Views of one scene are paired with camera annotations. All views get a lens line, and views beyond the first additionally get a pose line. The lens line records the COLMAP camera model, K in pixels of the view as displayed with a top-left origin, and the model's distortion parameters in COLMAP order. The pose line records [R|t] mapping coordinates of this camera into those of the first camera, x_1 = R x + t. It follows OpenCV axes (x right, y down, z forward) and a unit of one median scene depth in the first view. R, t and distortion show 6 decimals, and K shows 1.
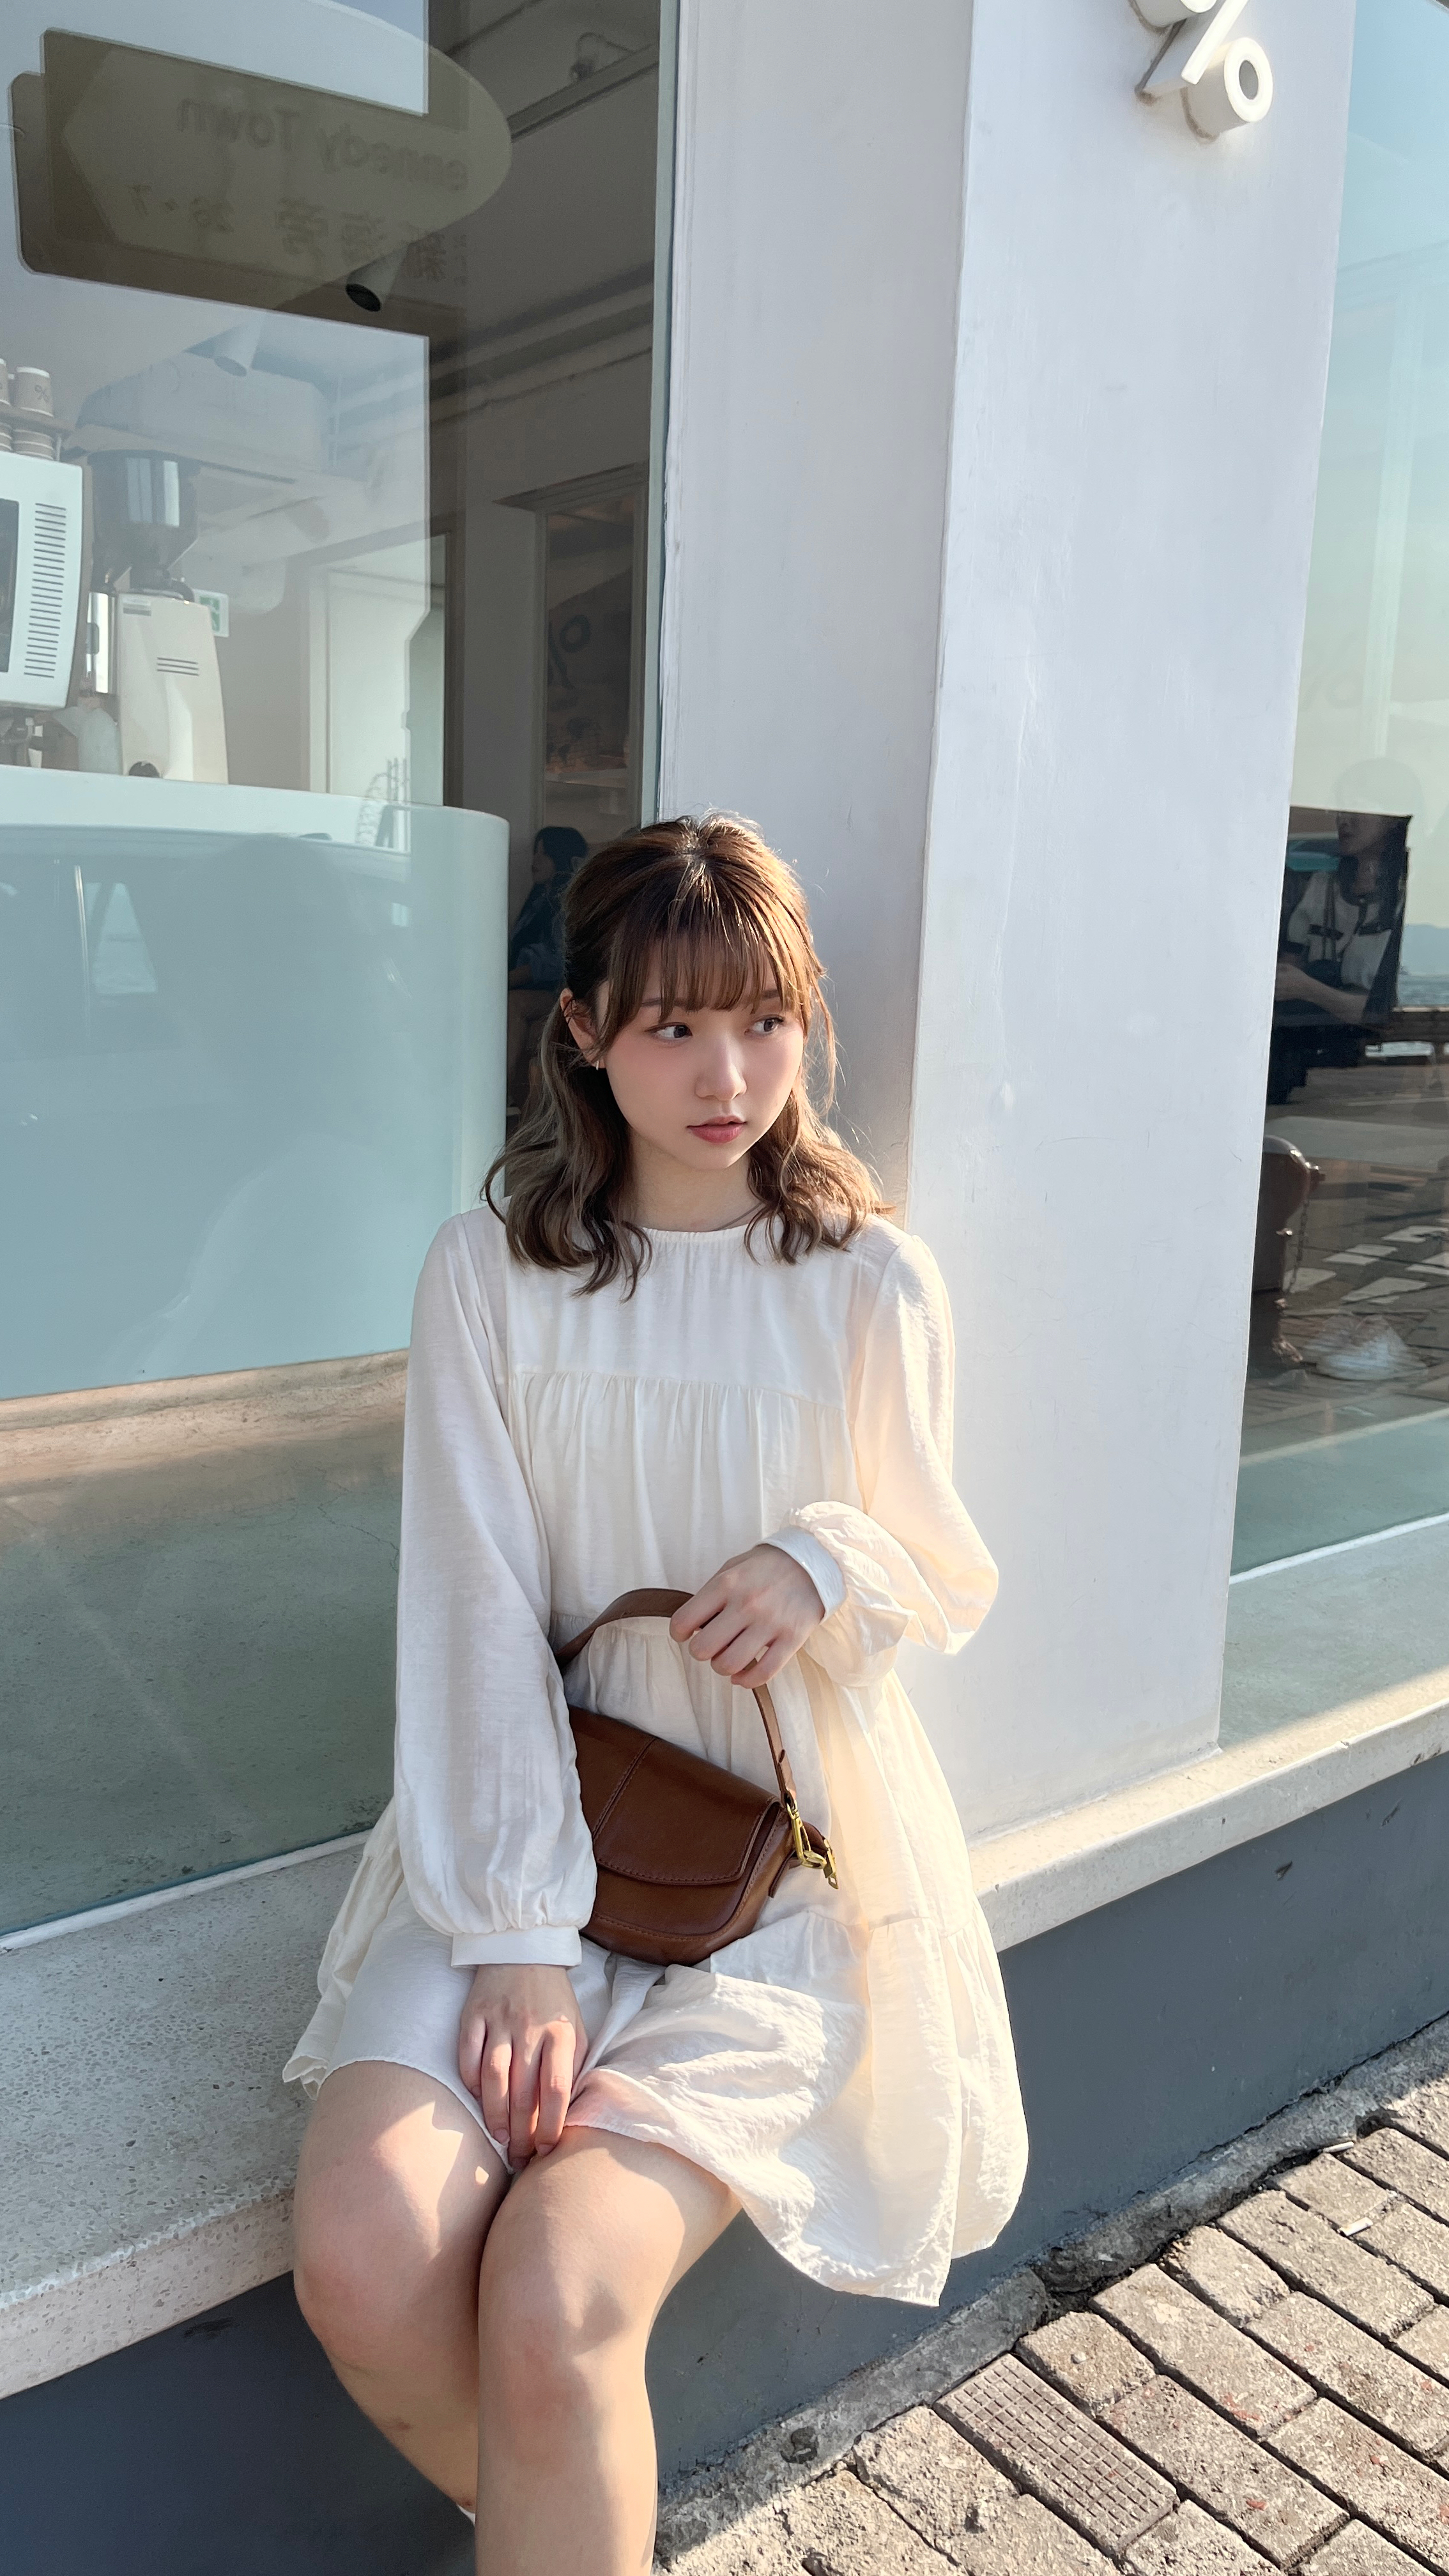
lens RADIAL K [[1969.1, 0, 712.4], [0, 1969.1, 1268.3], [0, 0, 1]] dist [0.058526, -0.080231]
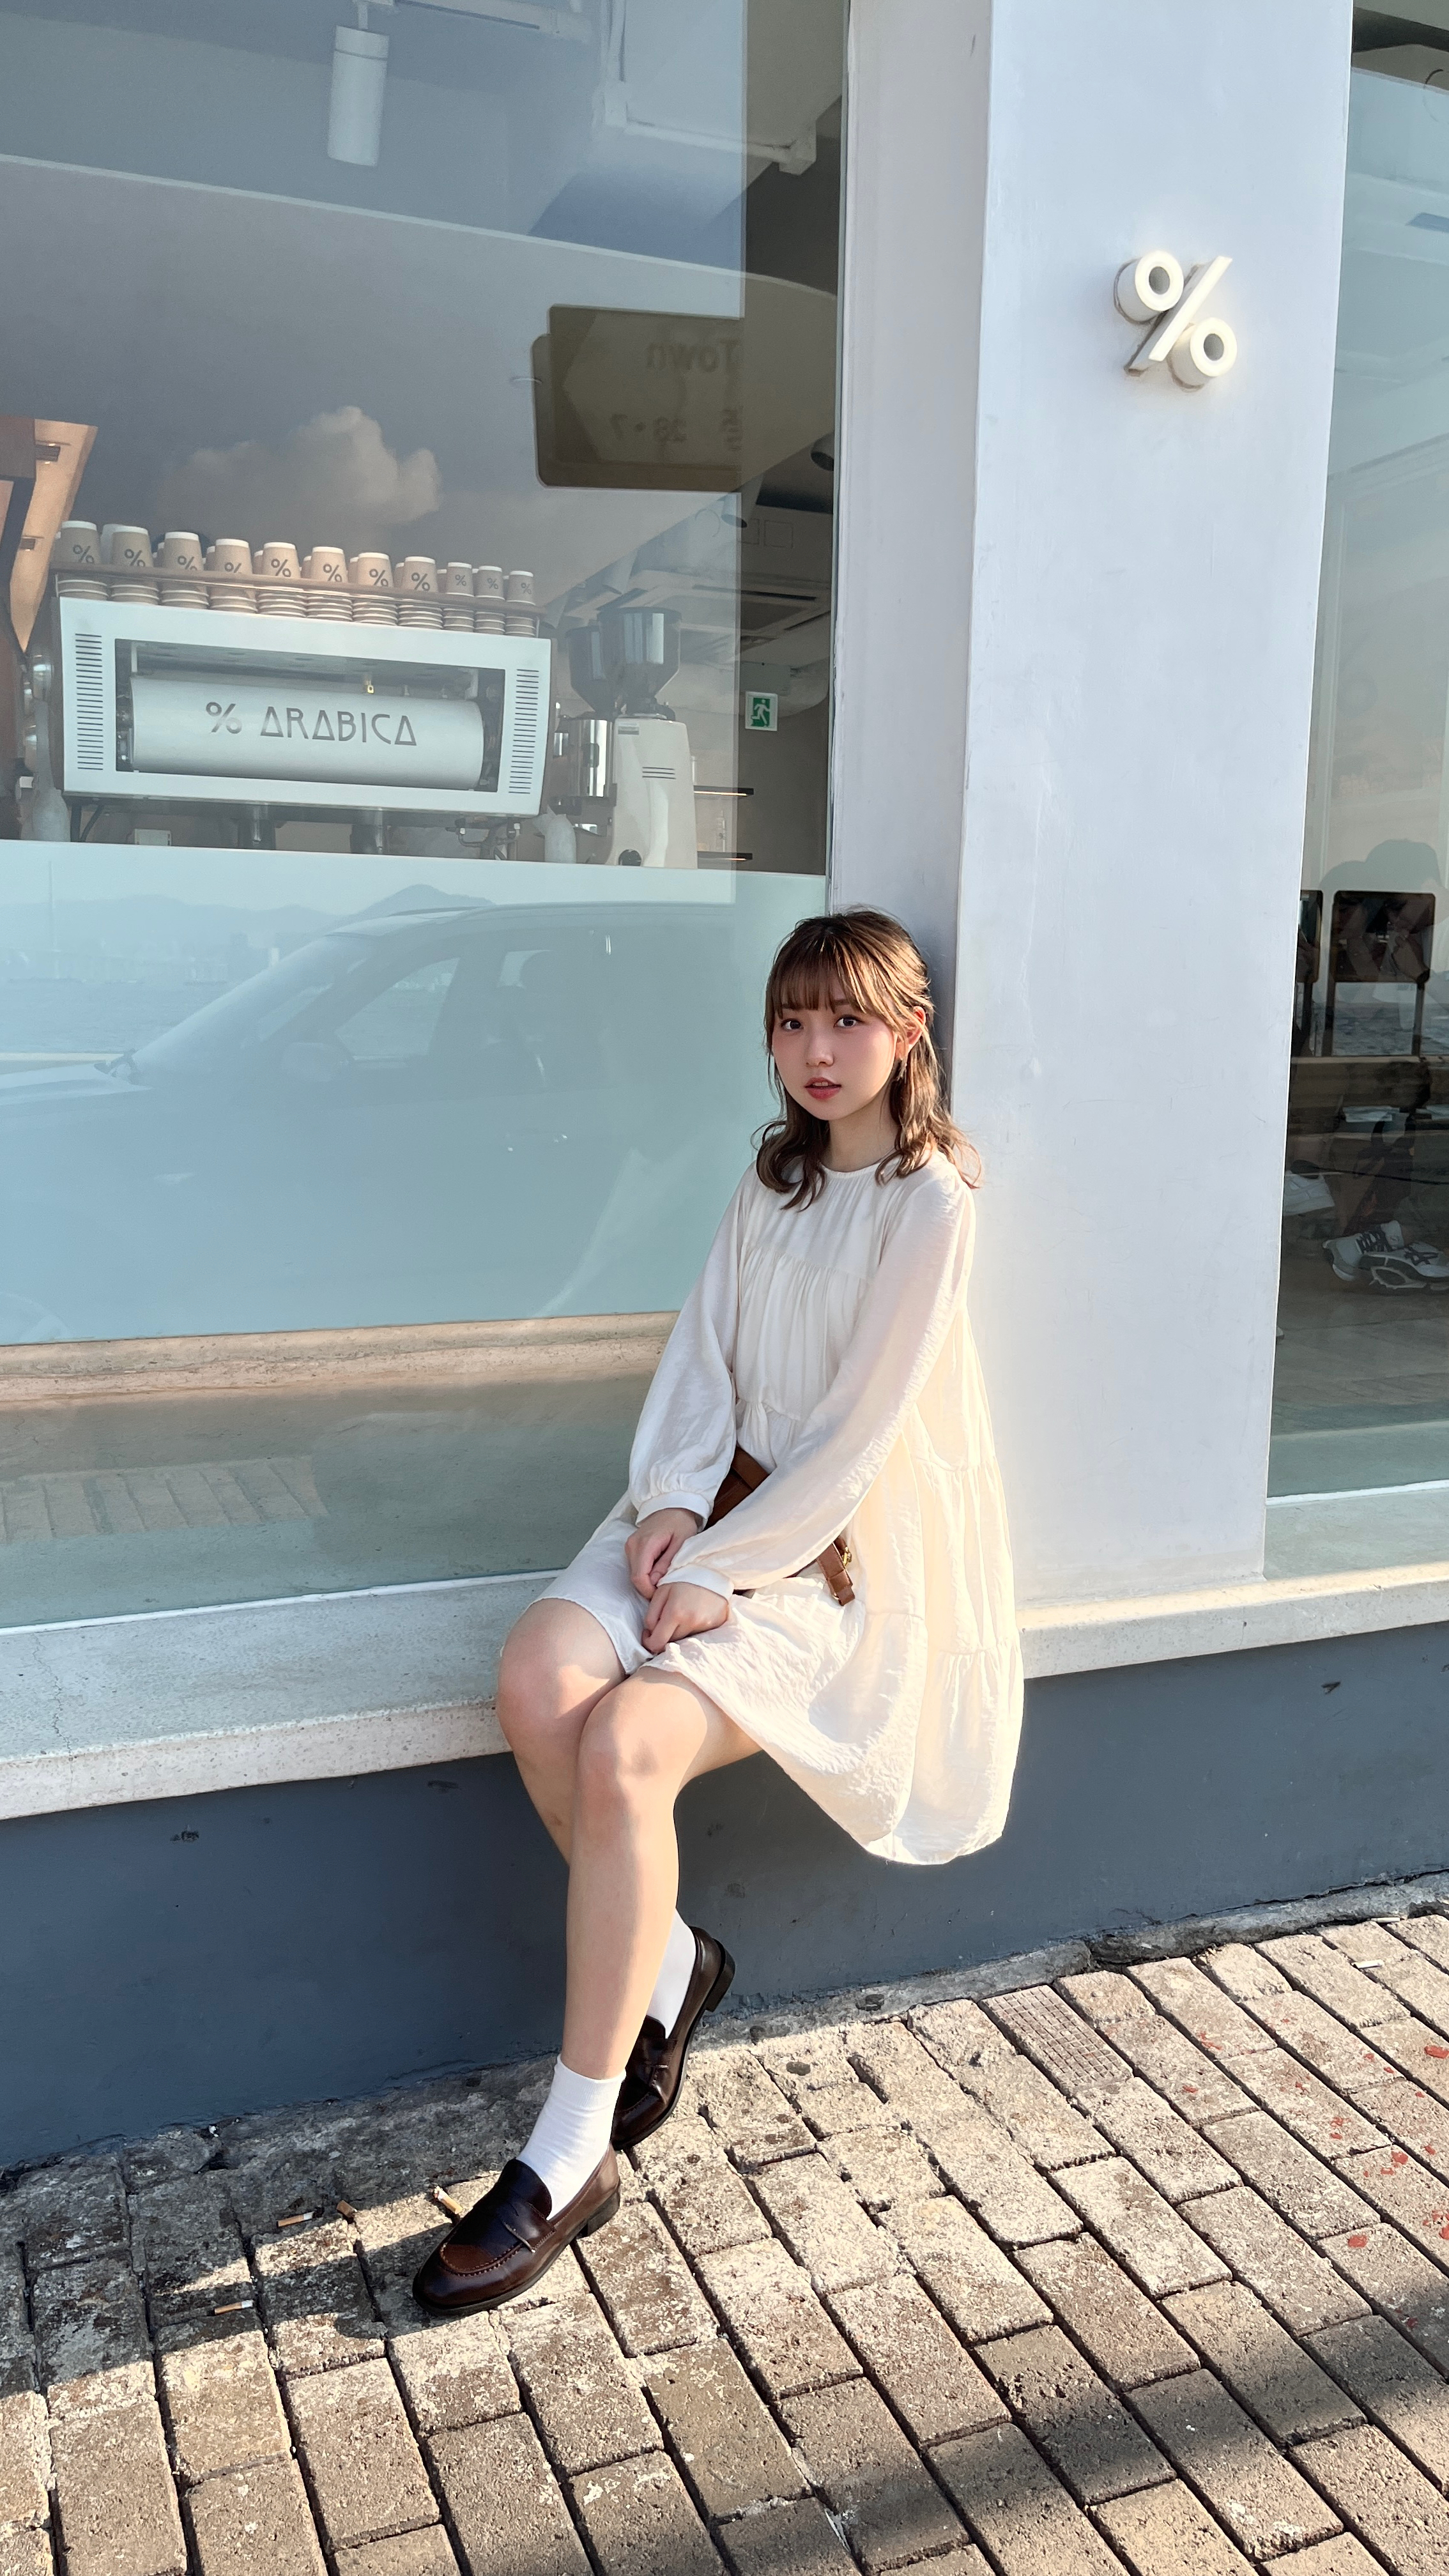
lens RADIAL K [[1969.1, 0, 705.1], [0, 1969.1, 1280.9], [0, 0, 1]] dist [0.058526, -0.080231]
pose [[0.950806, 0.024734, -0.308797, 0.348781], [-0.031856, 0.999330, -0.018043, 0.094876], [0.308144, 0.026992, 0.950957, -0.404390]]
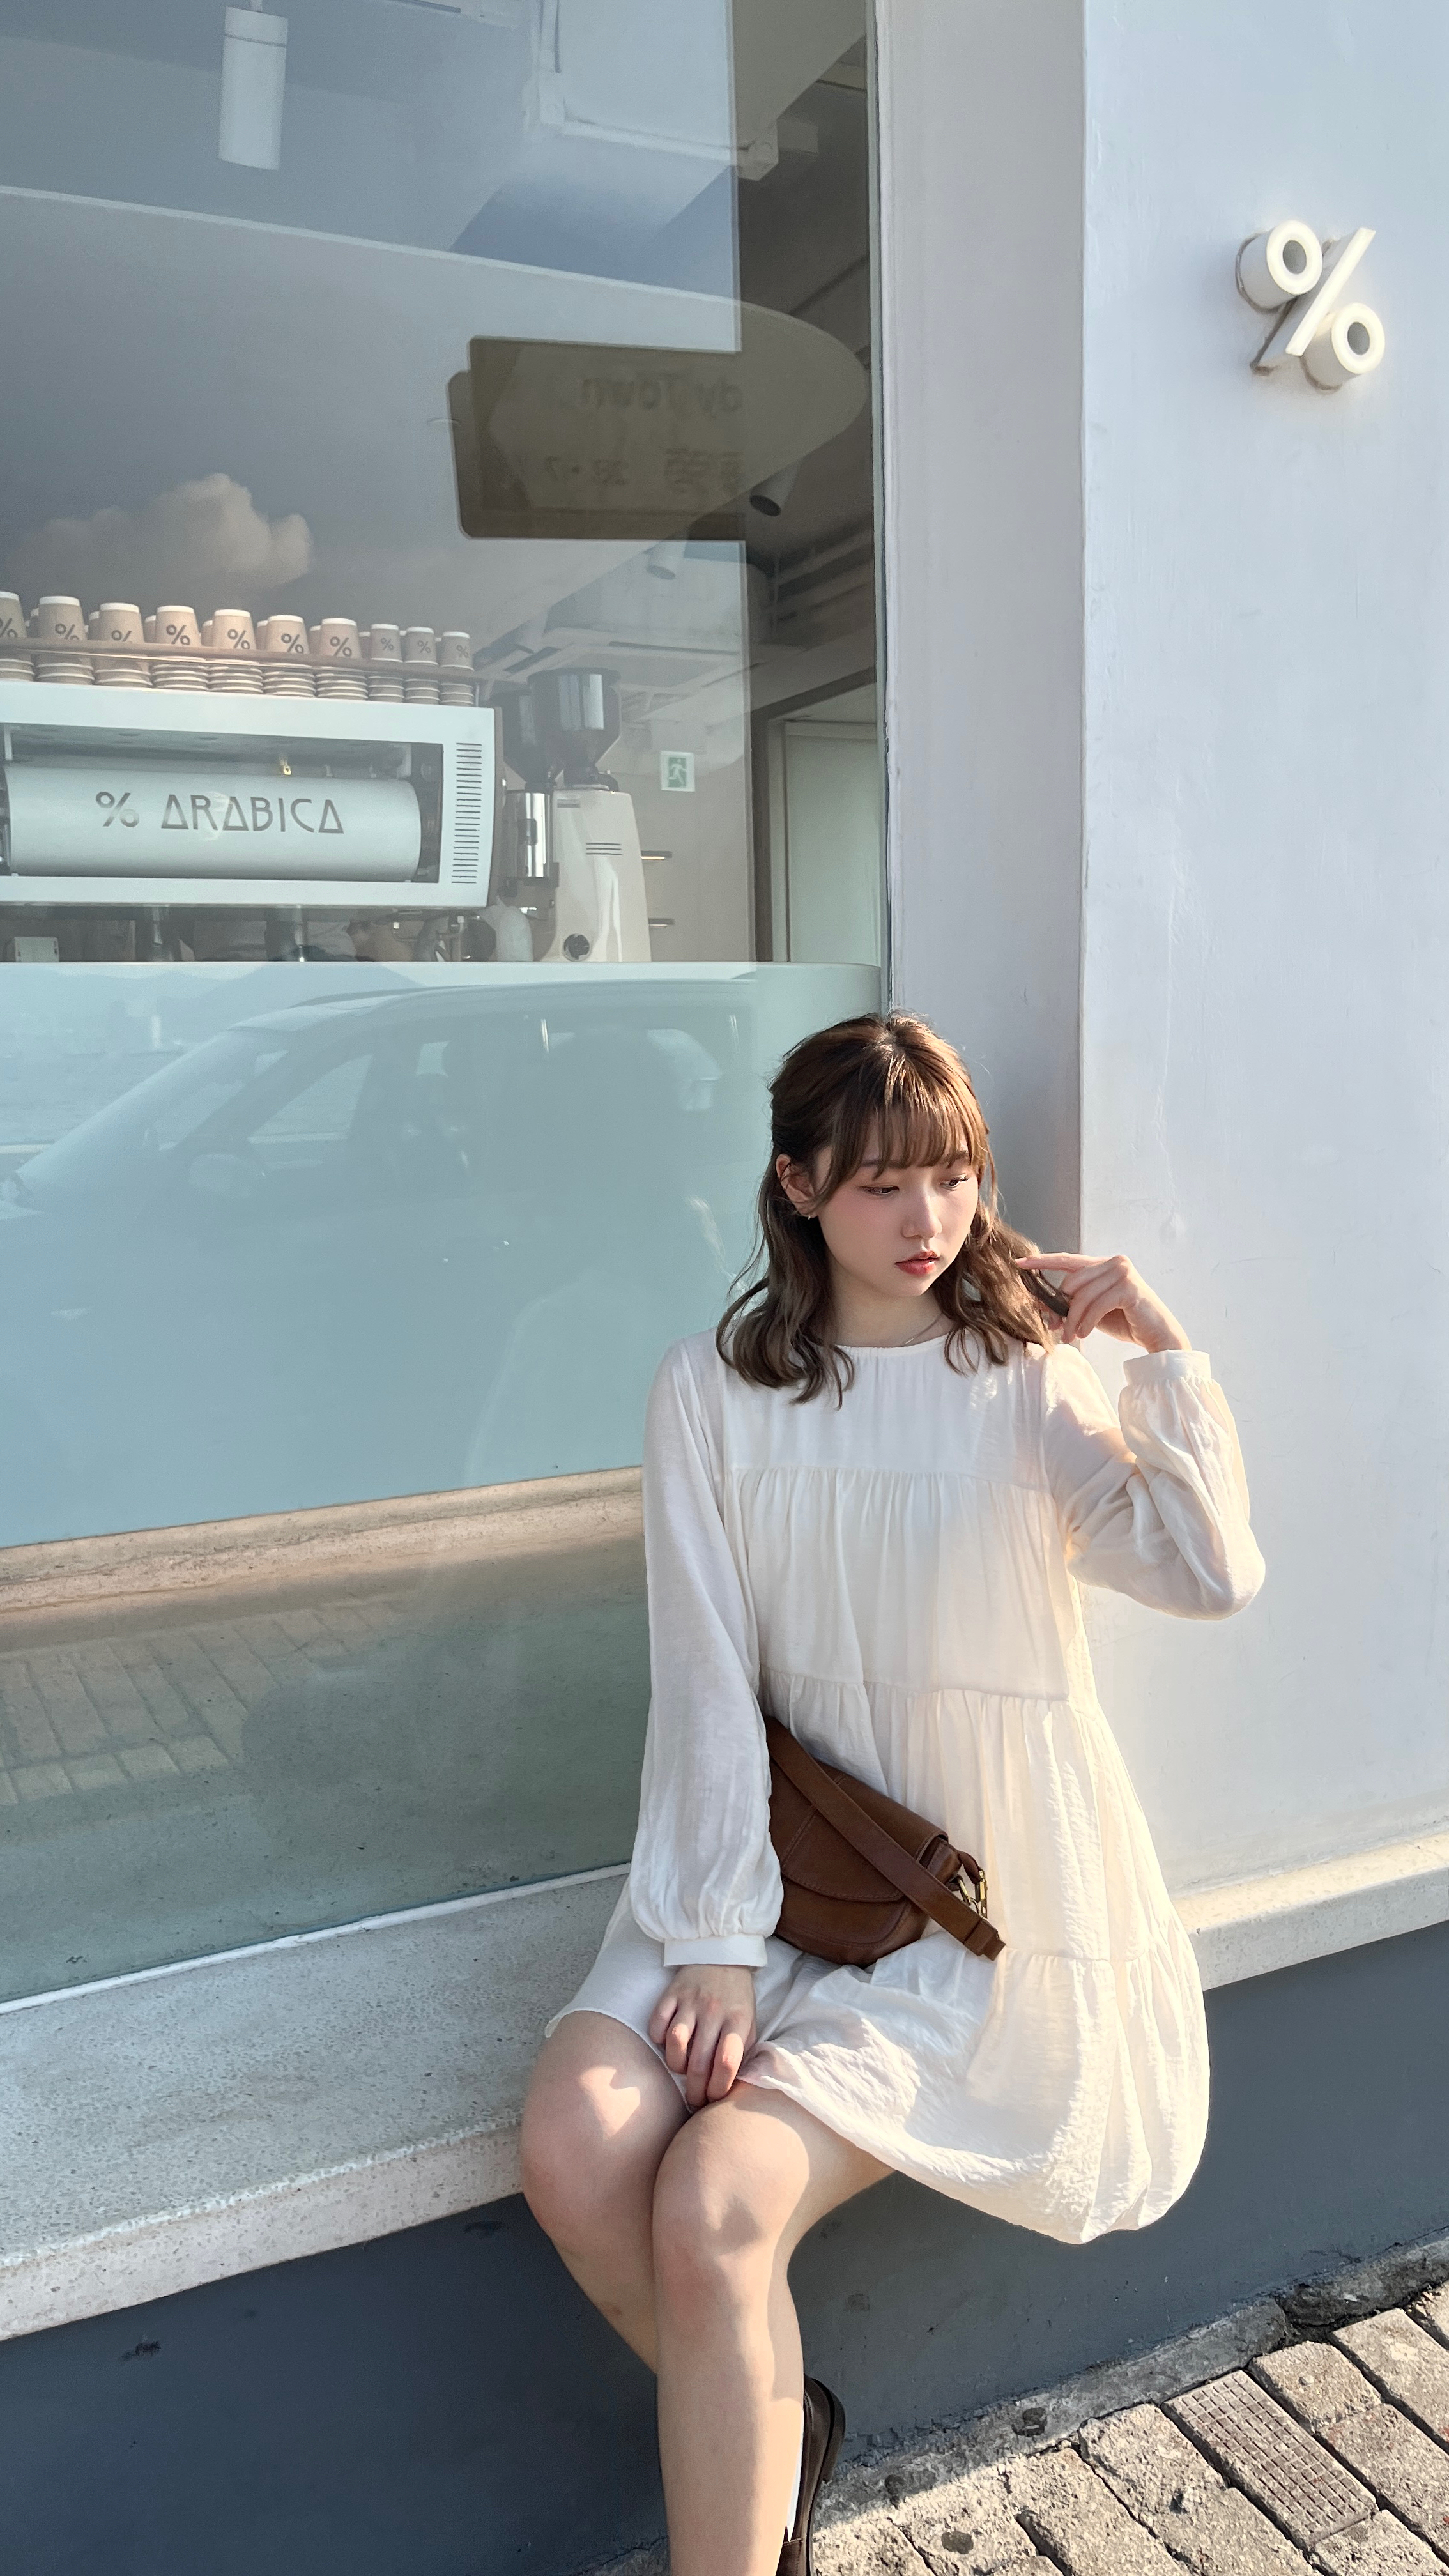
lens RADIAL K [[1969.1, 0, 734.9], [0, 1969.1, 1260.2], [0, 0, 1]] dist [0.058526, -0.080231]
pose [[0.968758, -0.029331, -0.246268, 0.173276], [0.016722, 0.998447, -0.053134, -0.010232], [0.247444, 0.047356, 0.967744, -0.162043]]
